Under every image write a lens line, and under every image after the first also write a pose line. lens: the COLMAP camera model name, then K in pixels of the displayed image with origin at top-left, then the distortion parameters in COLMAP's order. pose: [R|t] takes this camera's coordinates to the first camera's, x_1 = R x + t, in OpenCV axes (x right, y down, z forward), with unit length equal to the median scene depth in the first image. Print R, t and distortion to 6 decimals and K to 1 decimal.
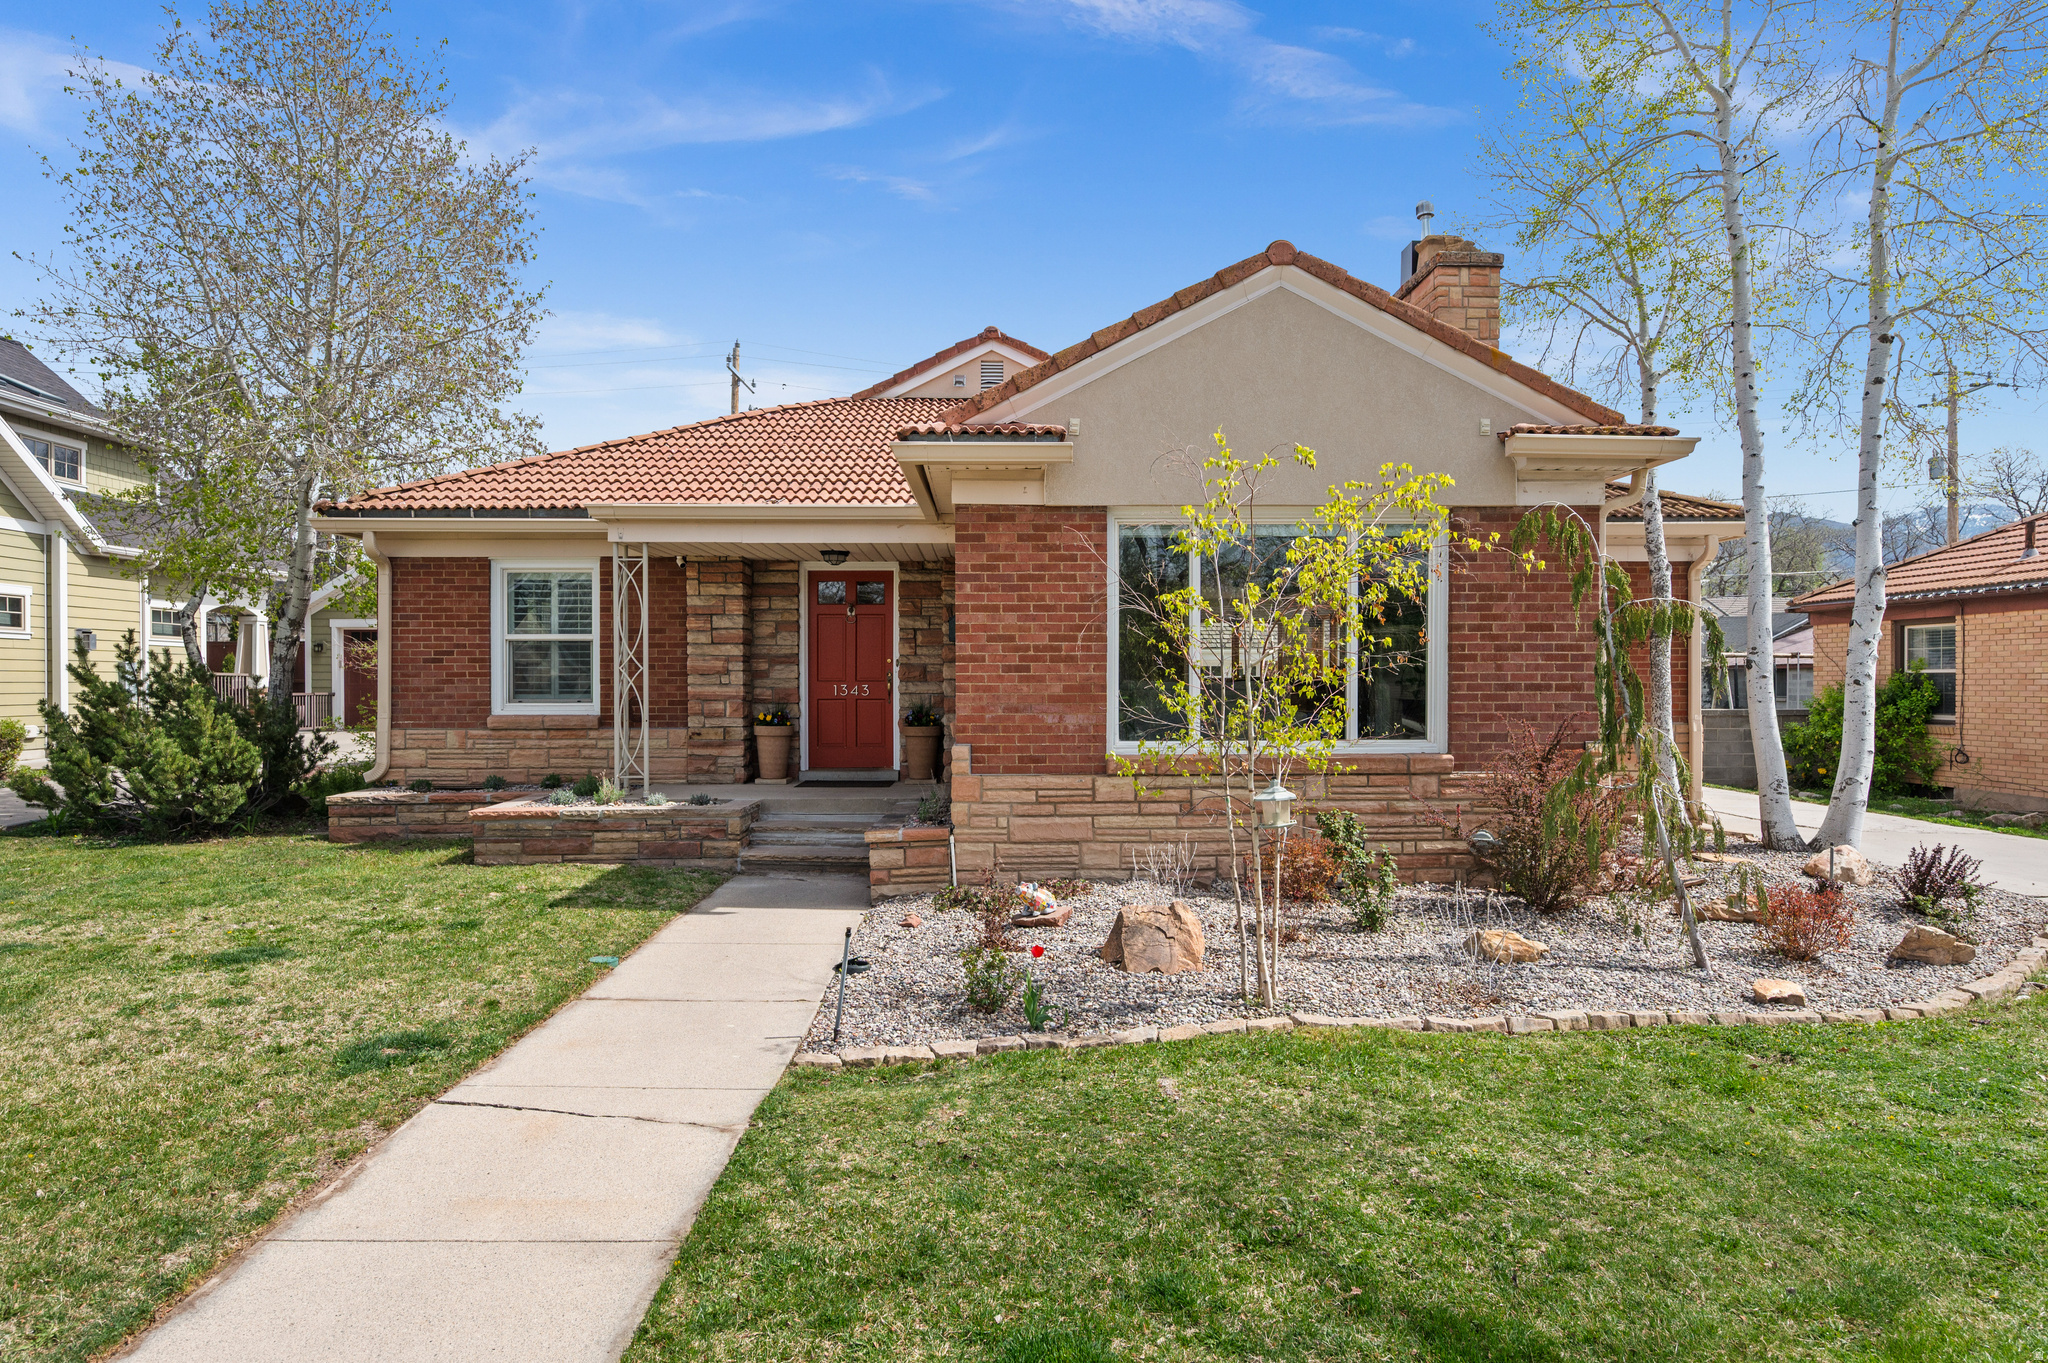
lens RADIAL K [[1159.8, 0, 1018.8], [0, 1159.8, 684.6], [0, 0, 1]] dist [-0.006658, -0.001677]
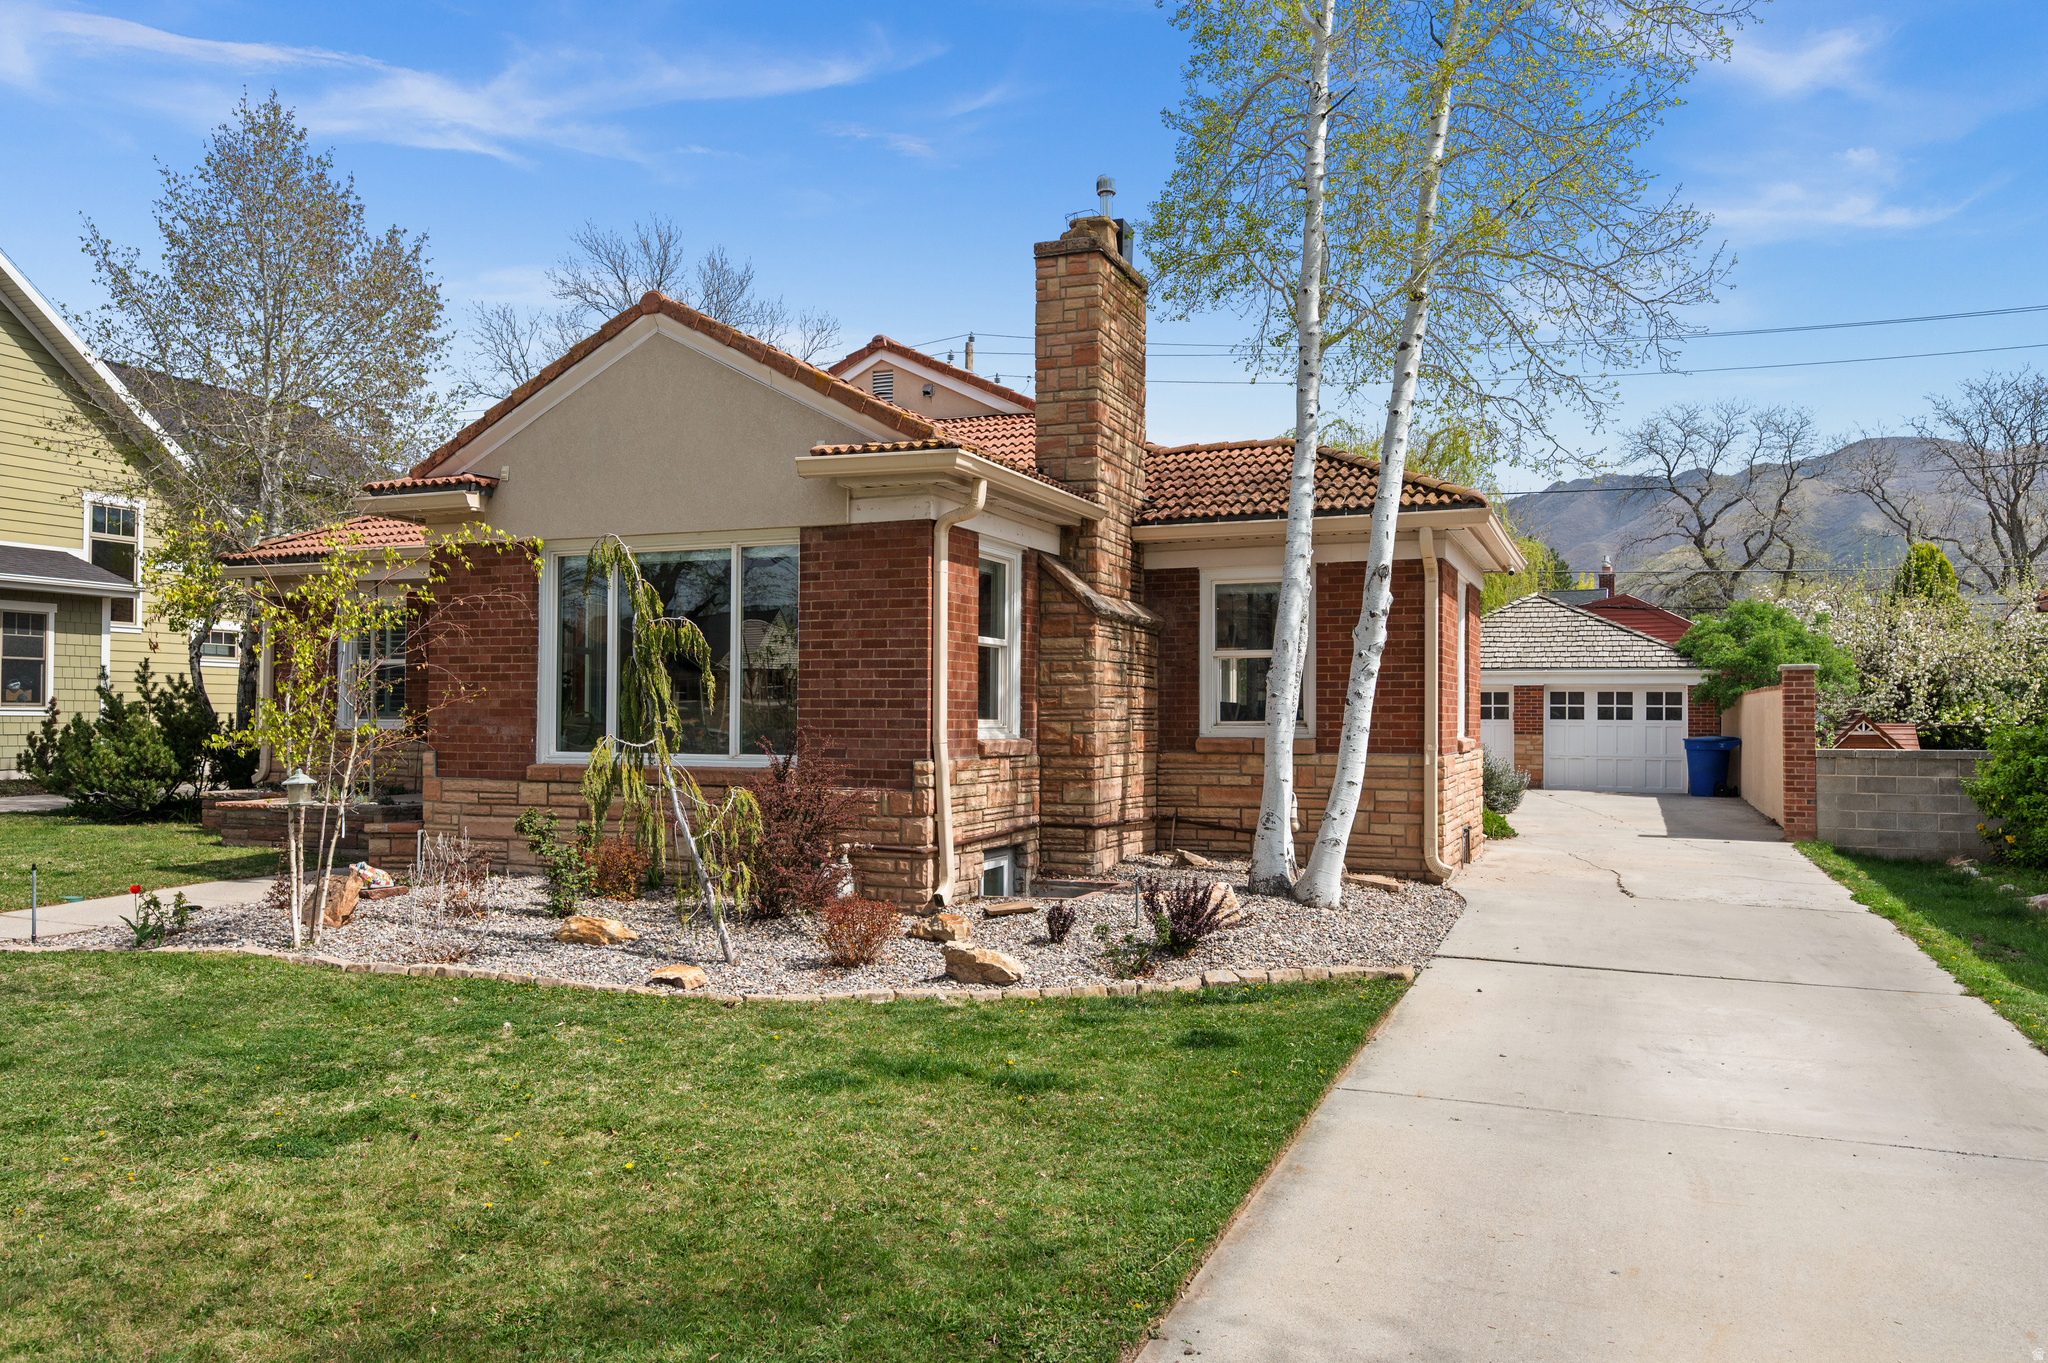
lens RADIAL K [[1435.5, 0, 1030.3], [0, 1435.5, 686.1], [0, 0, 1]] dist [-0.025070, -0.000260]
pose [[0.920082, -0.001970, -0.391721, 0.865240], [-0.005981, 0.999800, -0.019074, 0.007991], [0.391680, 0.019893, 0.919887, -0.068634]]
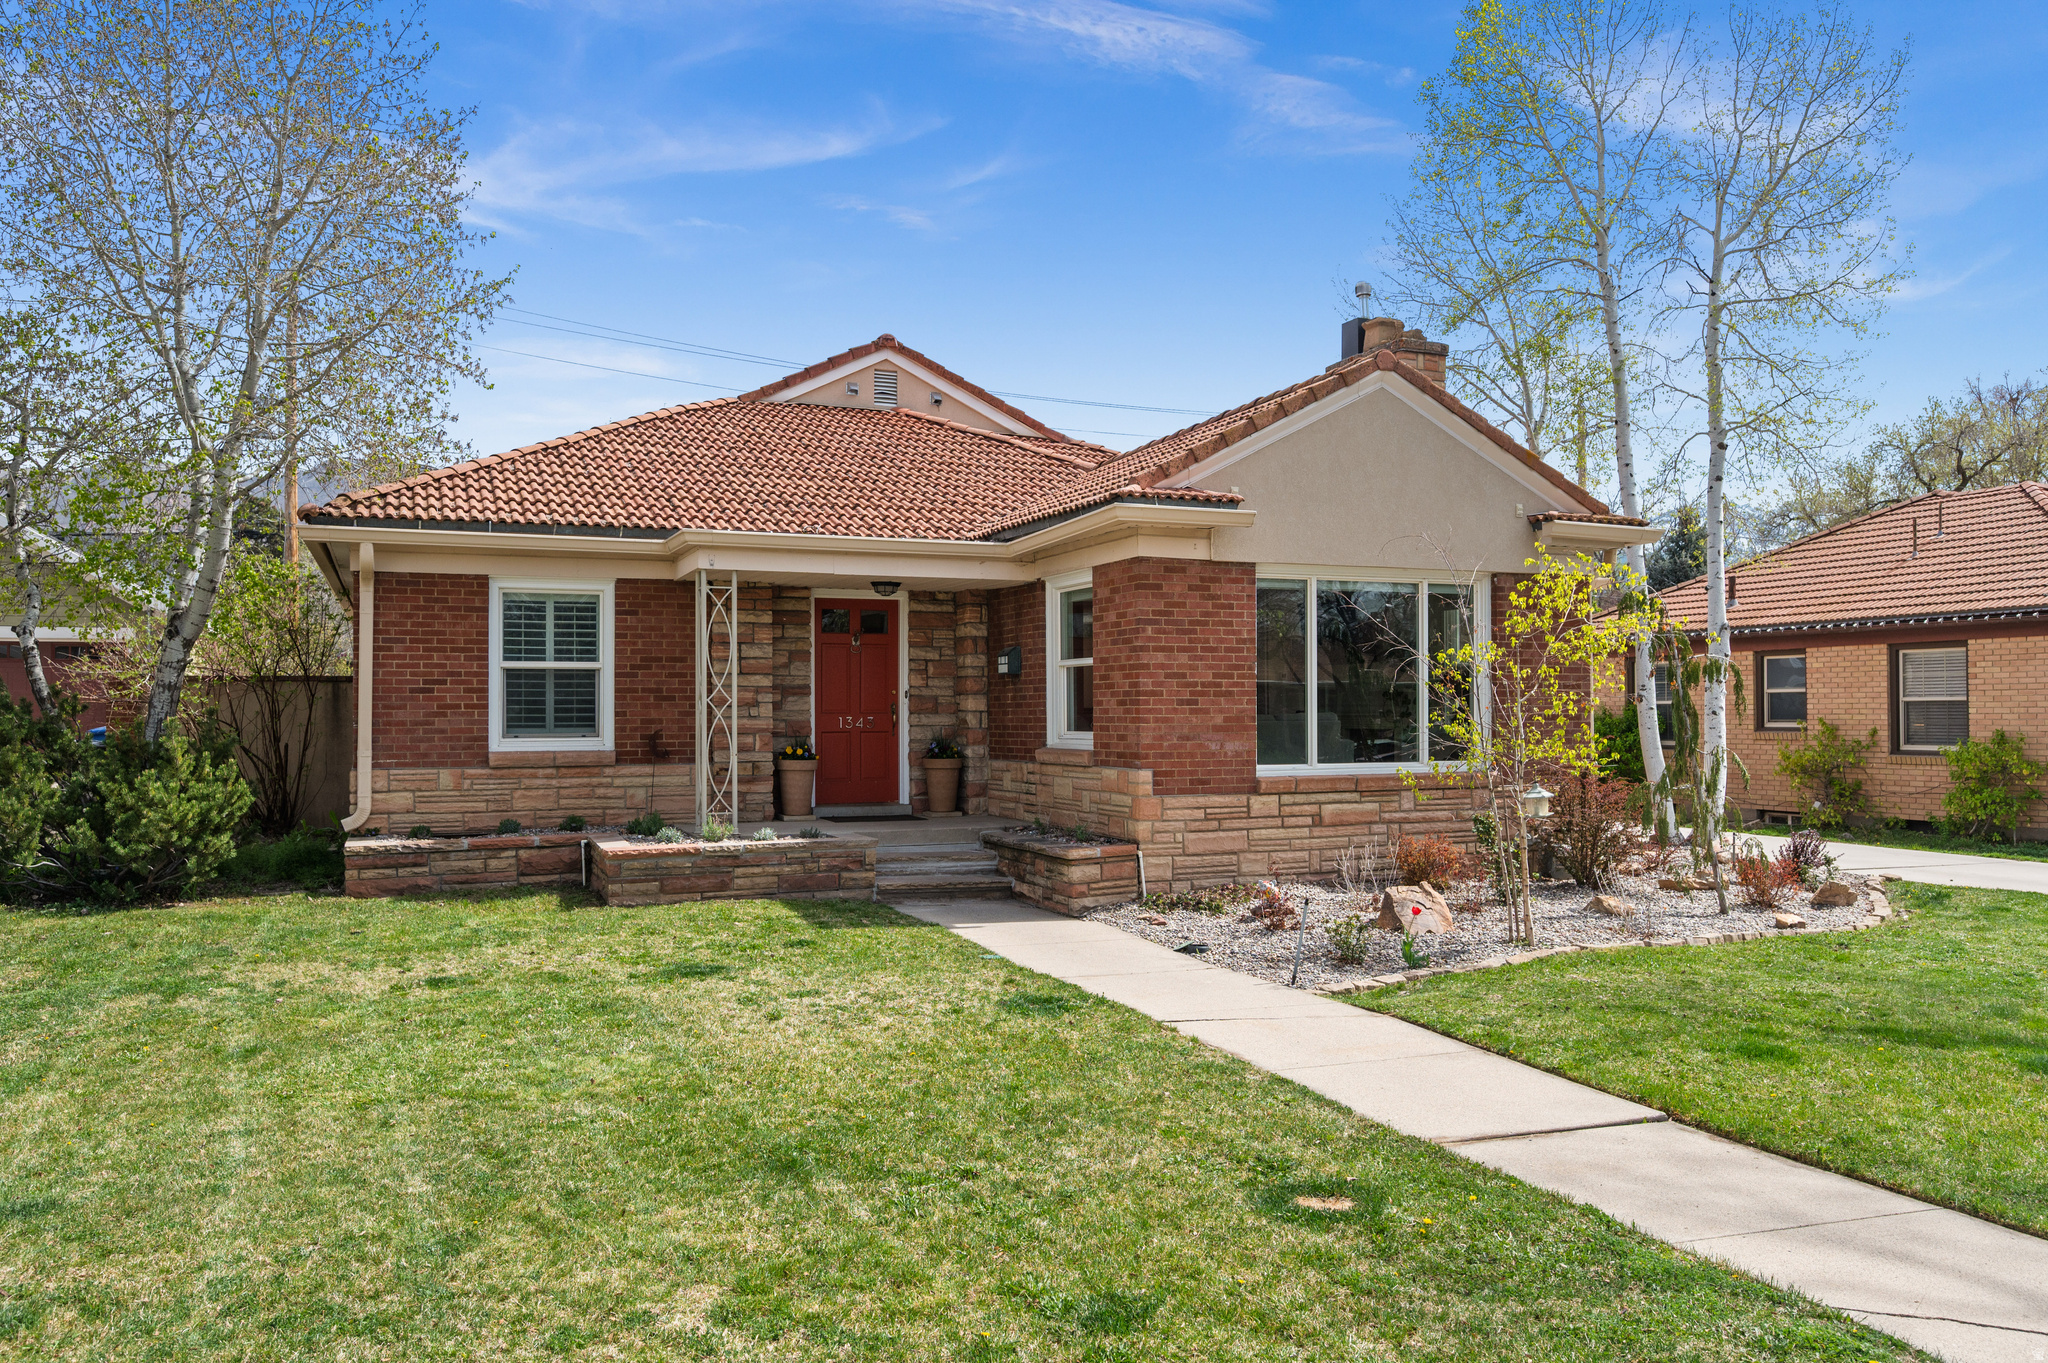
lens RADIAL K [[1518.0, 0, 1021.7], [0, 1518.0, 678.2], [0, 0, 1]] dist [-0.014612, -0.003373]
pose [[0.930812, 0.007172, 0.365428, -0.568600], [0.002103, 0.999686, -0.024977, -0.000447], [-0.365492, 0.024018, 0.930504, -0.268010]]
